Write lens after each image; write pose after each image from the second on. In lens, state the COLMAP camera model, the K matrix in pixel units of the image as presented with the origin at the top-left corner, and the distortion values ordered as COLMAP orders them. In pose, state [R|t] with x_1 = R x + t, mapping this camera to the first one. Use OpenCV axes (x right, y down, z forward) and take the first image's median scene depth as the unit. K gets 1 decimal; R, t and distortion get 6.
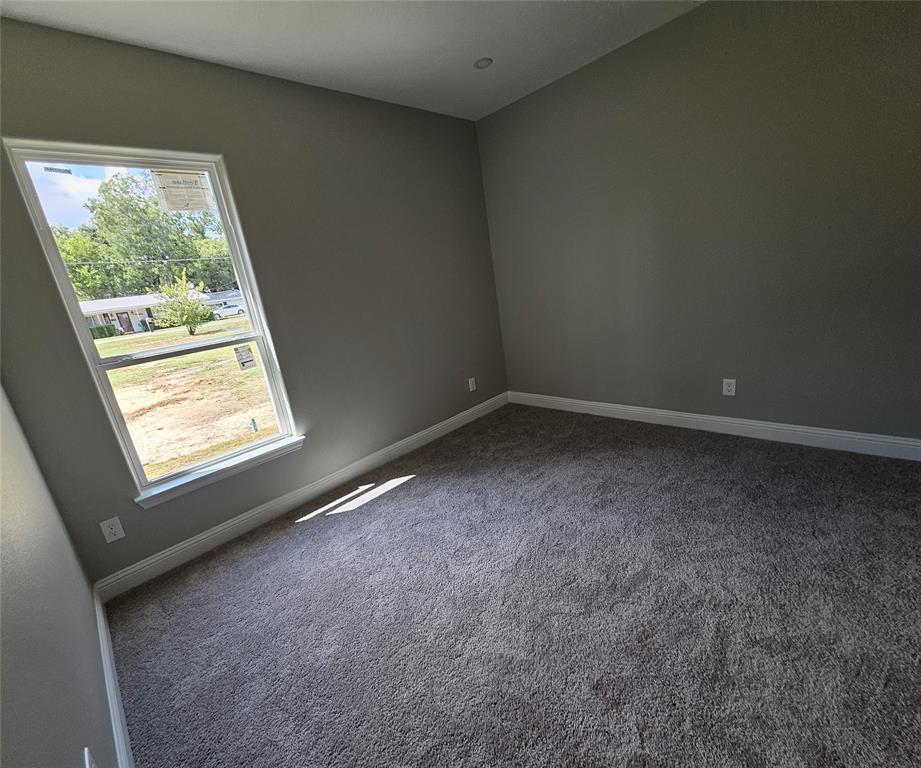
lens RADIAL K [[407.7, 0, 458.9], [0, 407.7, 388.8], [0, 0, 1]] dist [0.015770, 0.001126]
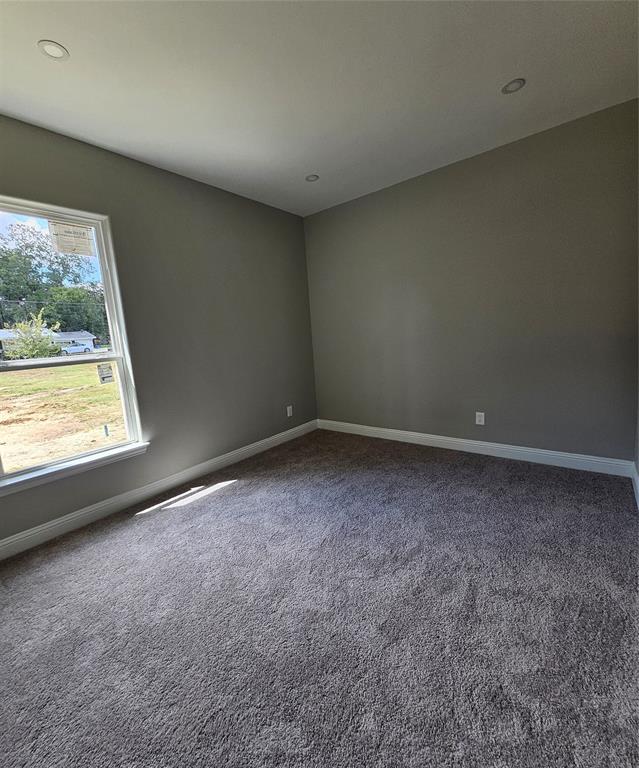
lens RADIAL K [[340.0, 0, 312.8], [0, 340.0, 388.3], [0, 0, 1]] dist [0.015770, 0.001126]
pose [[0.992236, 0.059595, 0.109165, -0.025312], [-0.045887, 0.991215, -0.124046, 0.073531], [-0.115599, 0.118073, 0.986253, -0.074213]]
